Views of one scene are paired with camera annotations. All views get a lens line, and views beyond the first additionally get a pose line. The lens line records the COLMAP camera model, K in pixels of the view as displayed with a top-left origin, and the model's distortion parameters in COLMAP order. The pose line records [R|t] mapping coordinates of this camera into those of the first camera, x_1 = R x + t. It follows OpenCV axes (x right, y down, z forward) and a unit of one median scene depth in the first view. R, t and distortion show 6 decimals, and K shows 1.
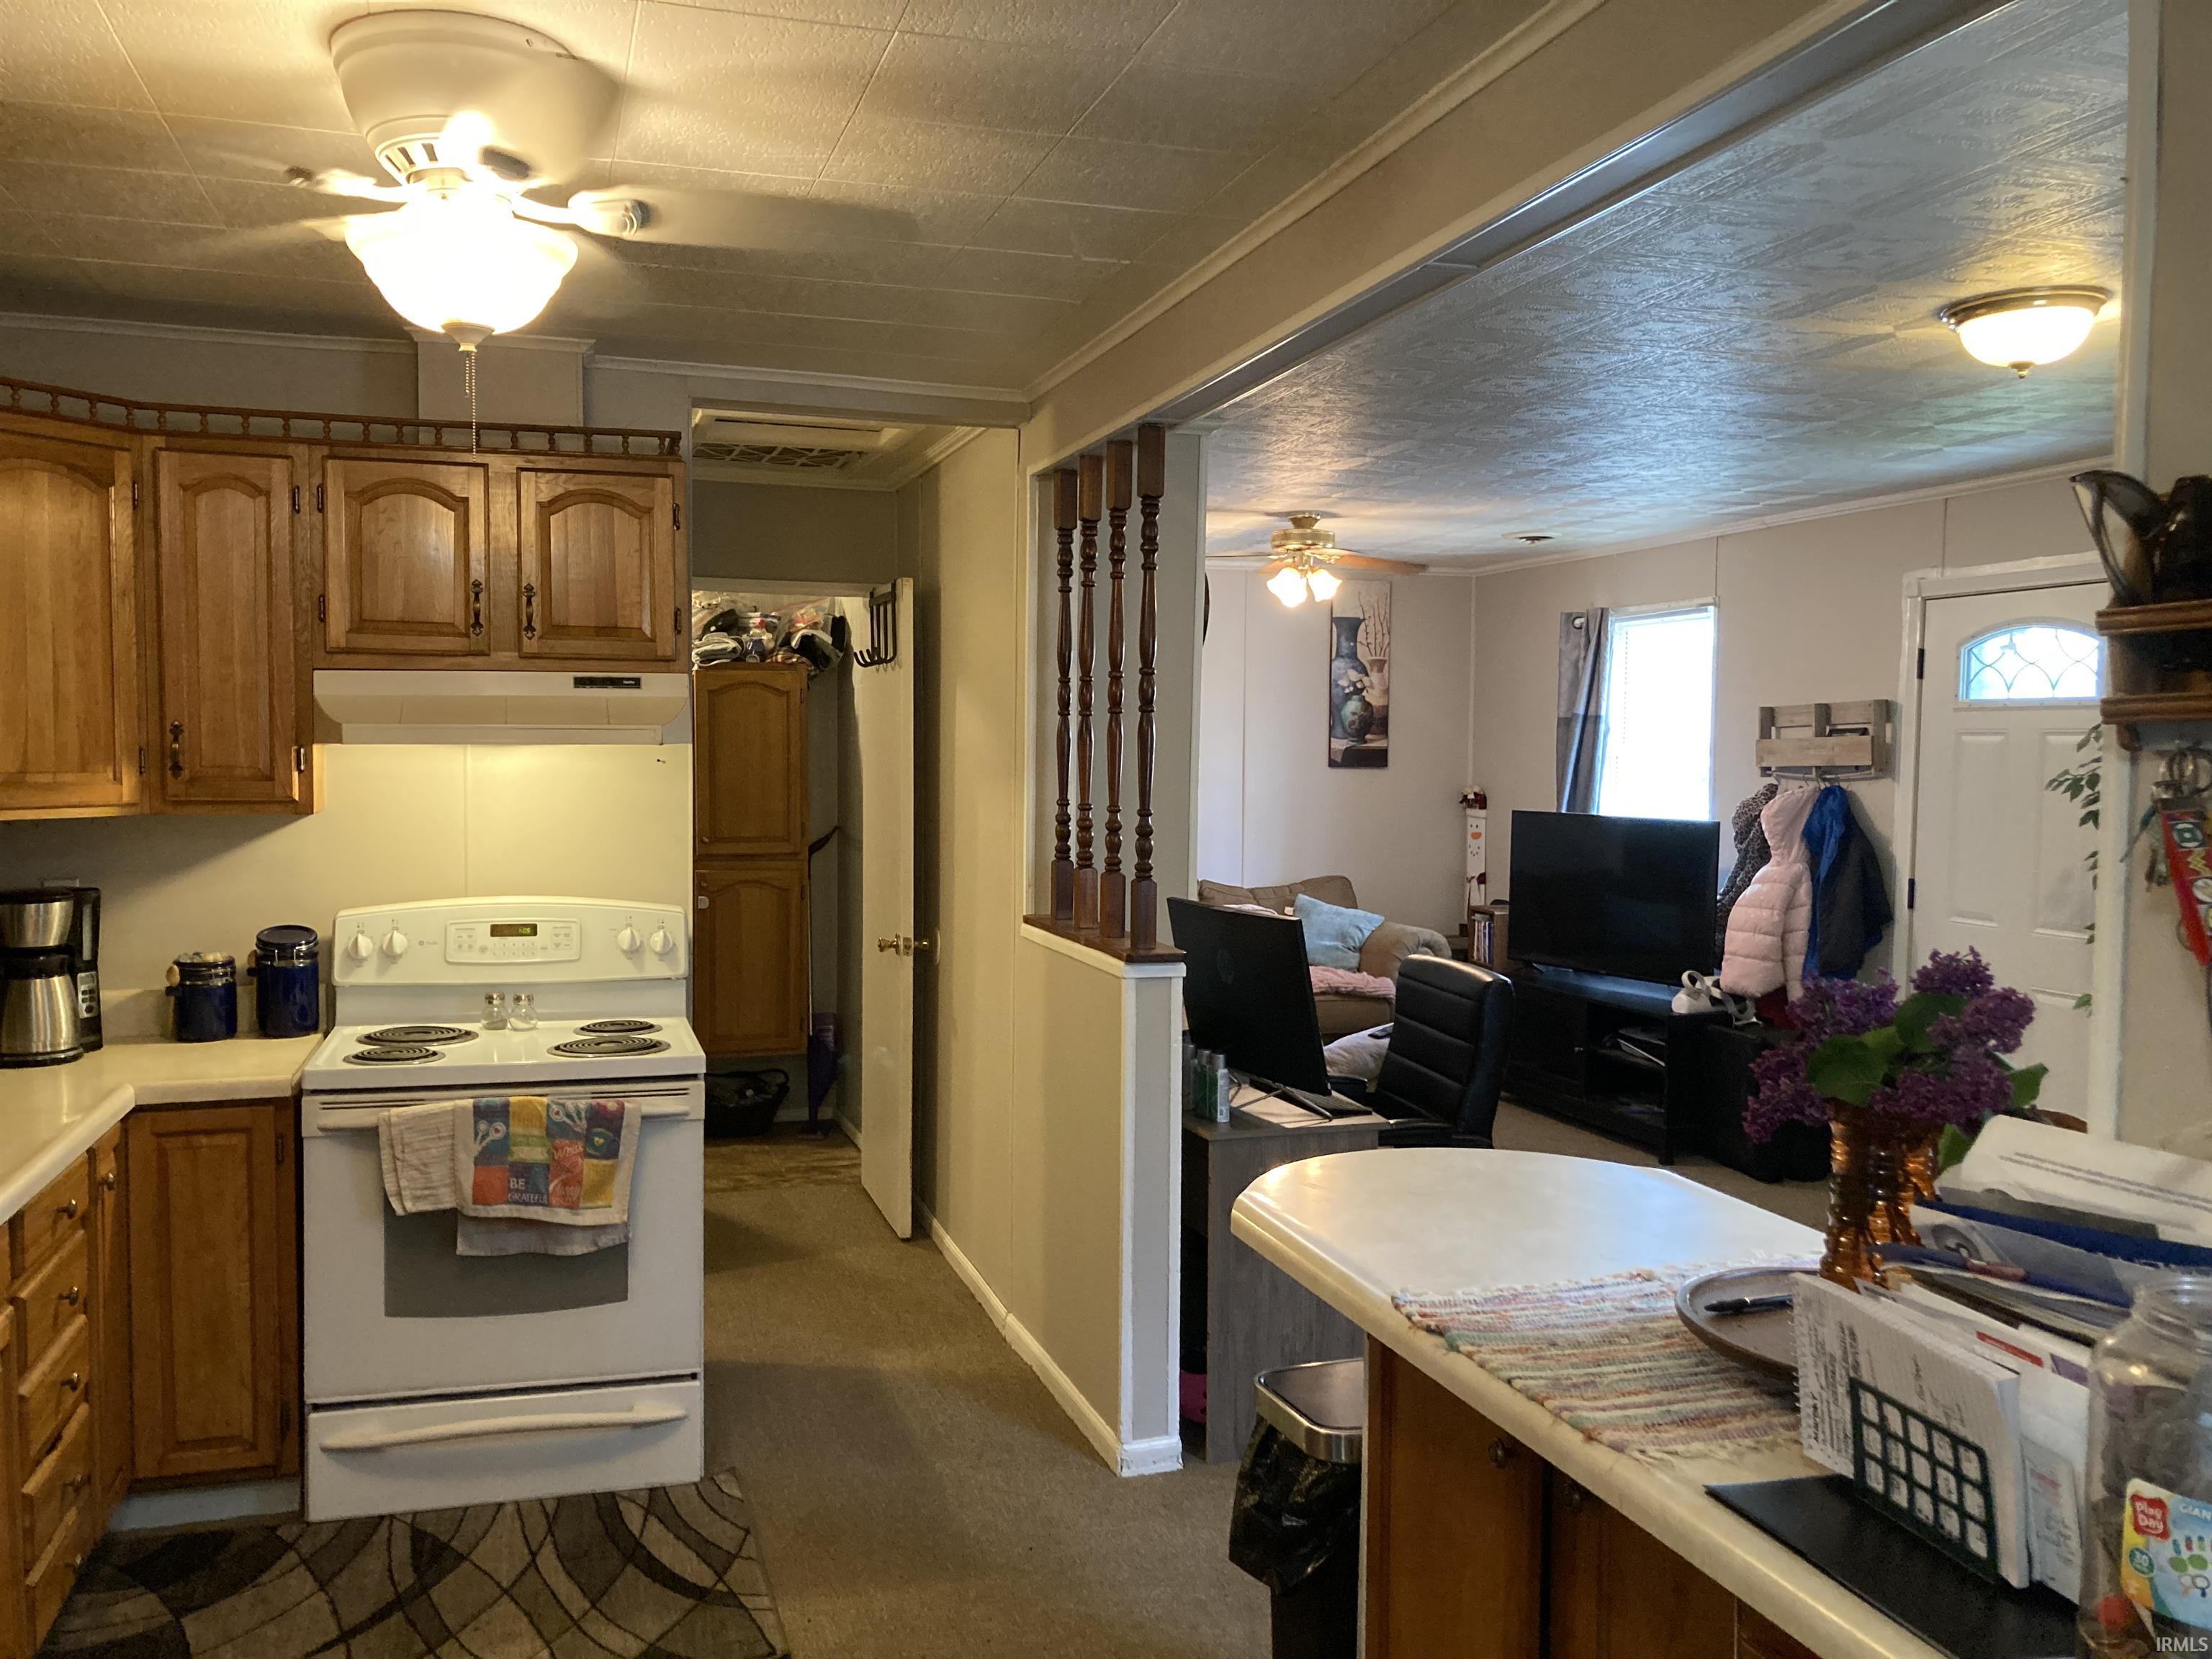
lens RADIAL K [[1793.6, 0, 1083.1], [0, 1793.6, 836.5], [0, 0, 1]] dist [-0.008430, -0.009640]
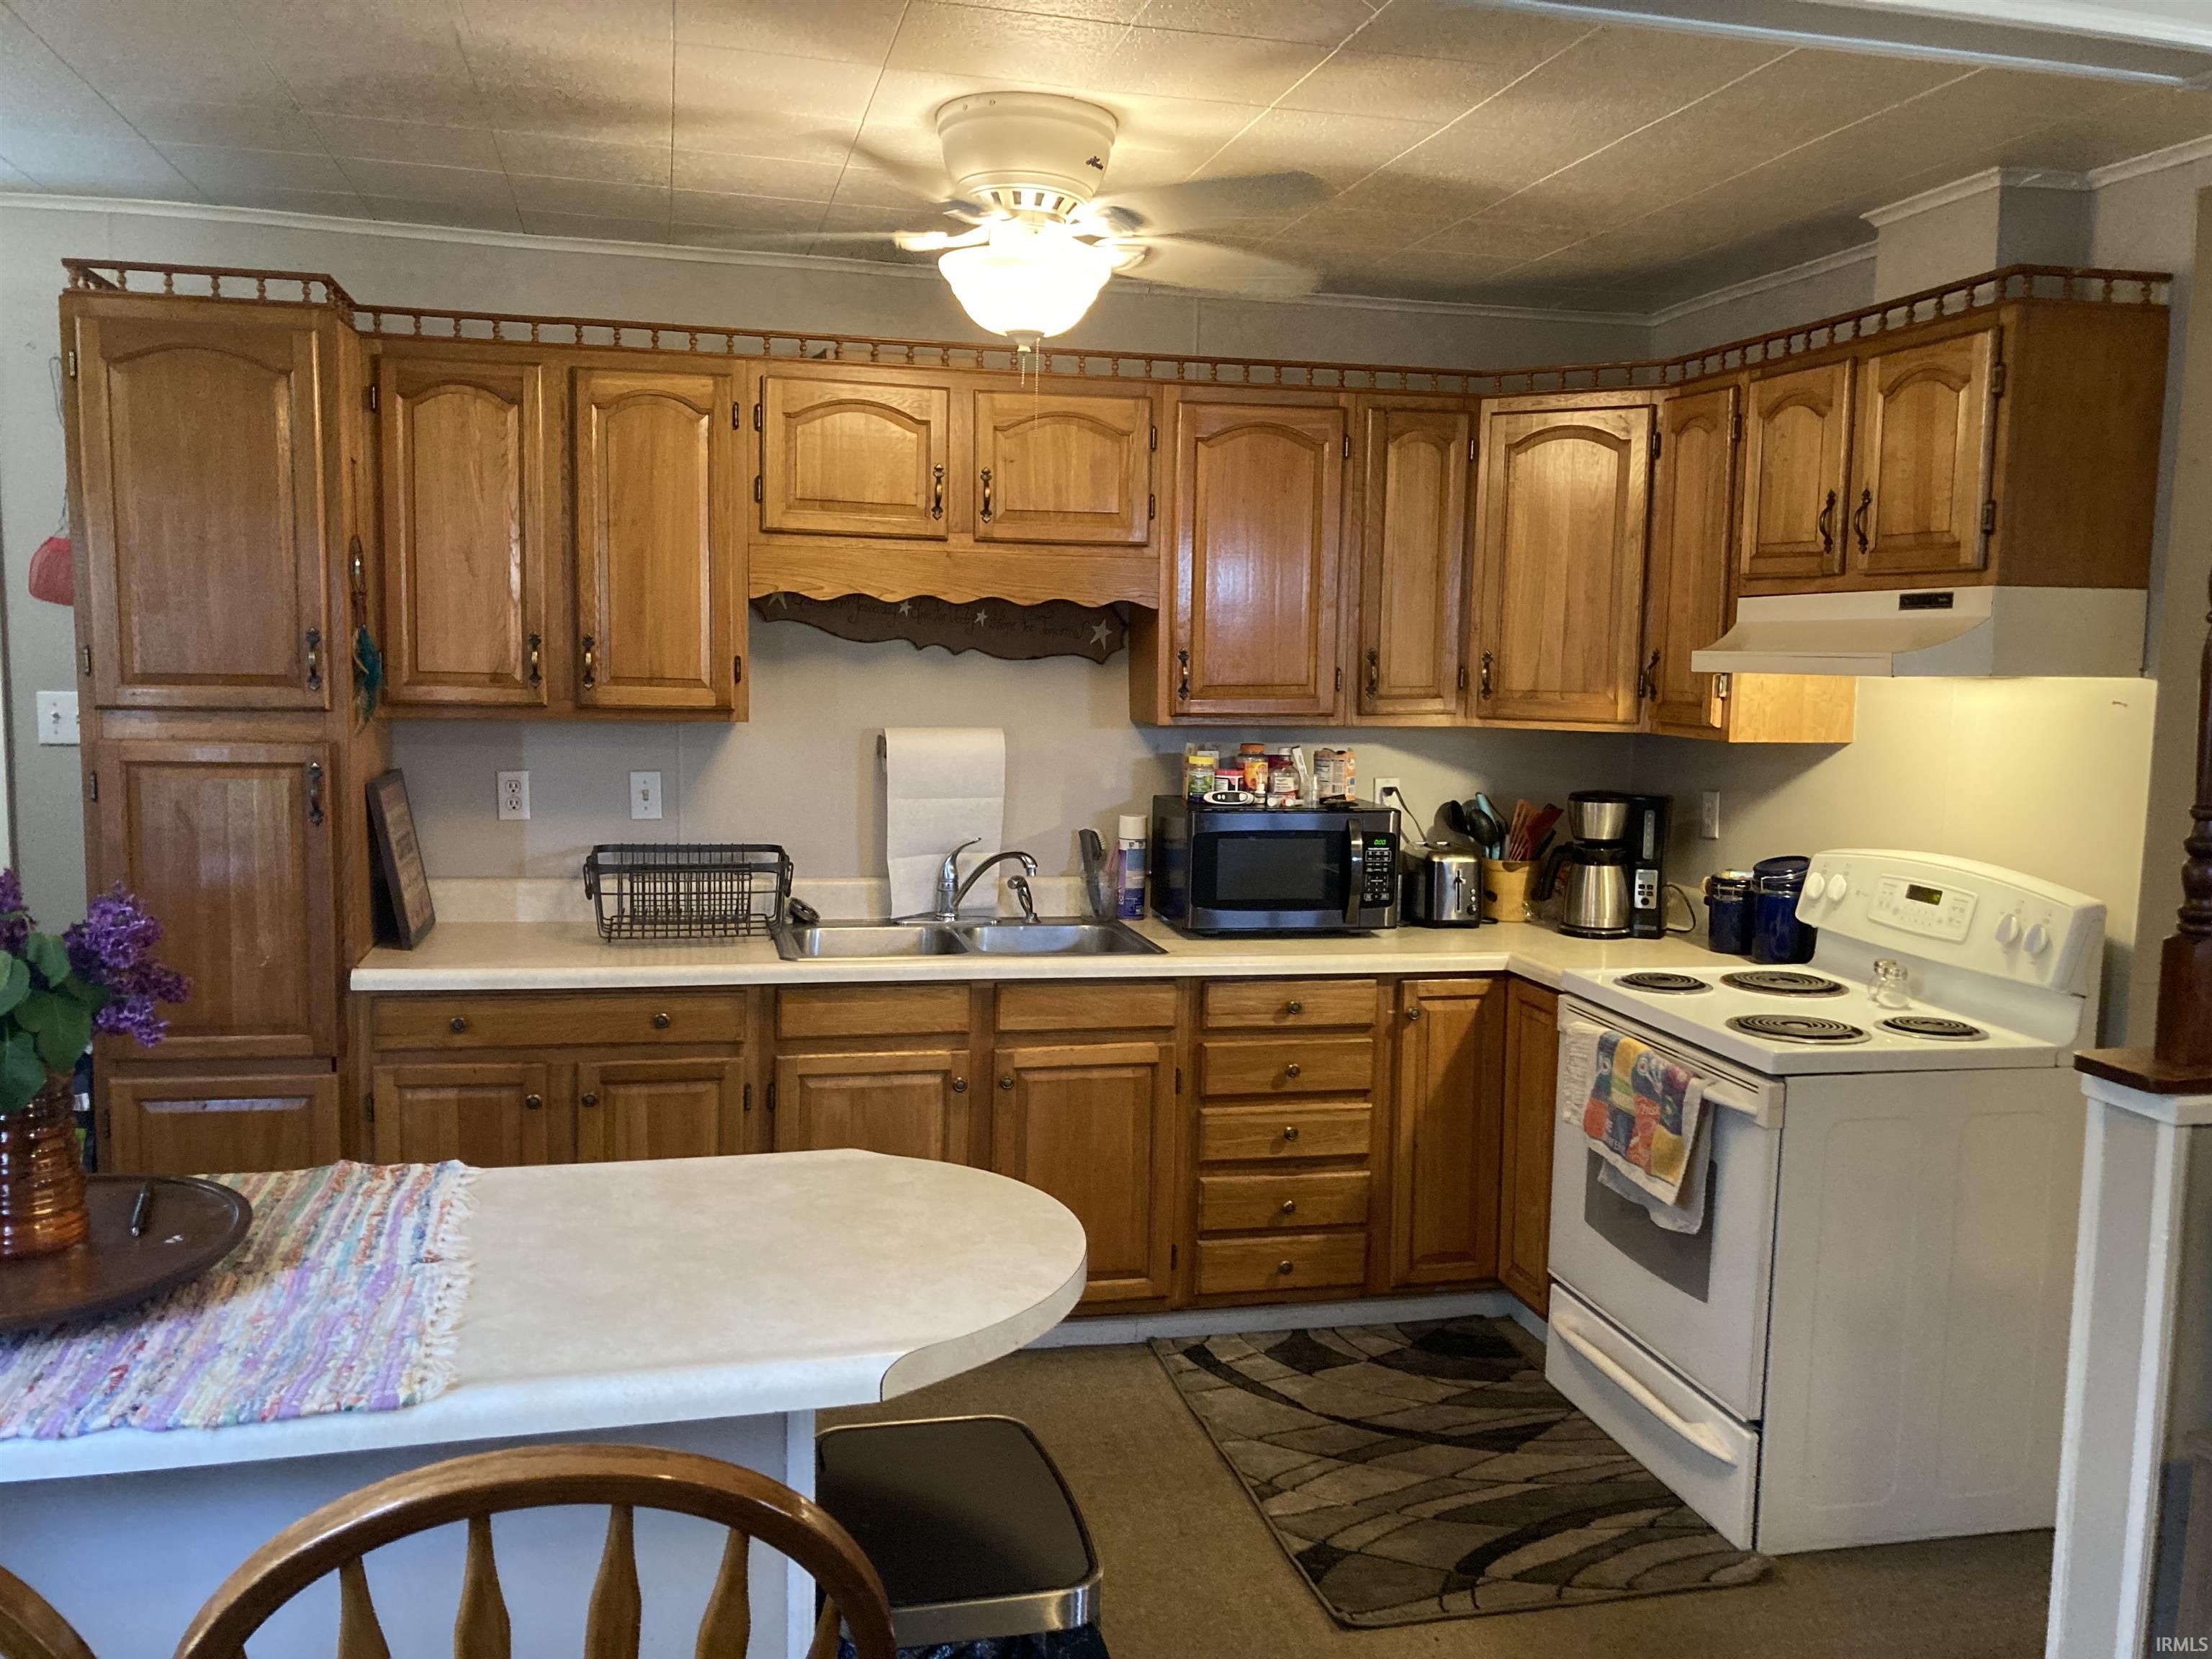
lens RADIAL K [[1793.6, 0, 1105.0], [0, 1793.6, 833.4], [0, 0, 1]] dist [-0.008430, -0.009640]
pose [[-0.062337, 0.098855, -0.993147, 0.584735], [-0.067814, 0.992363, 0.103034, -0.040424], [0.995749, 0.073773, -0.055157, 0.692099]]
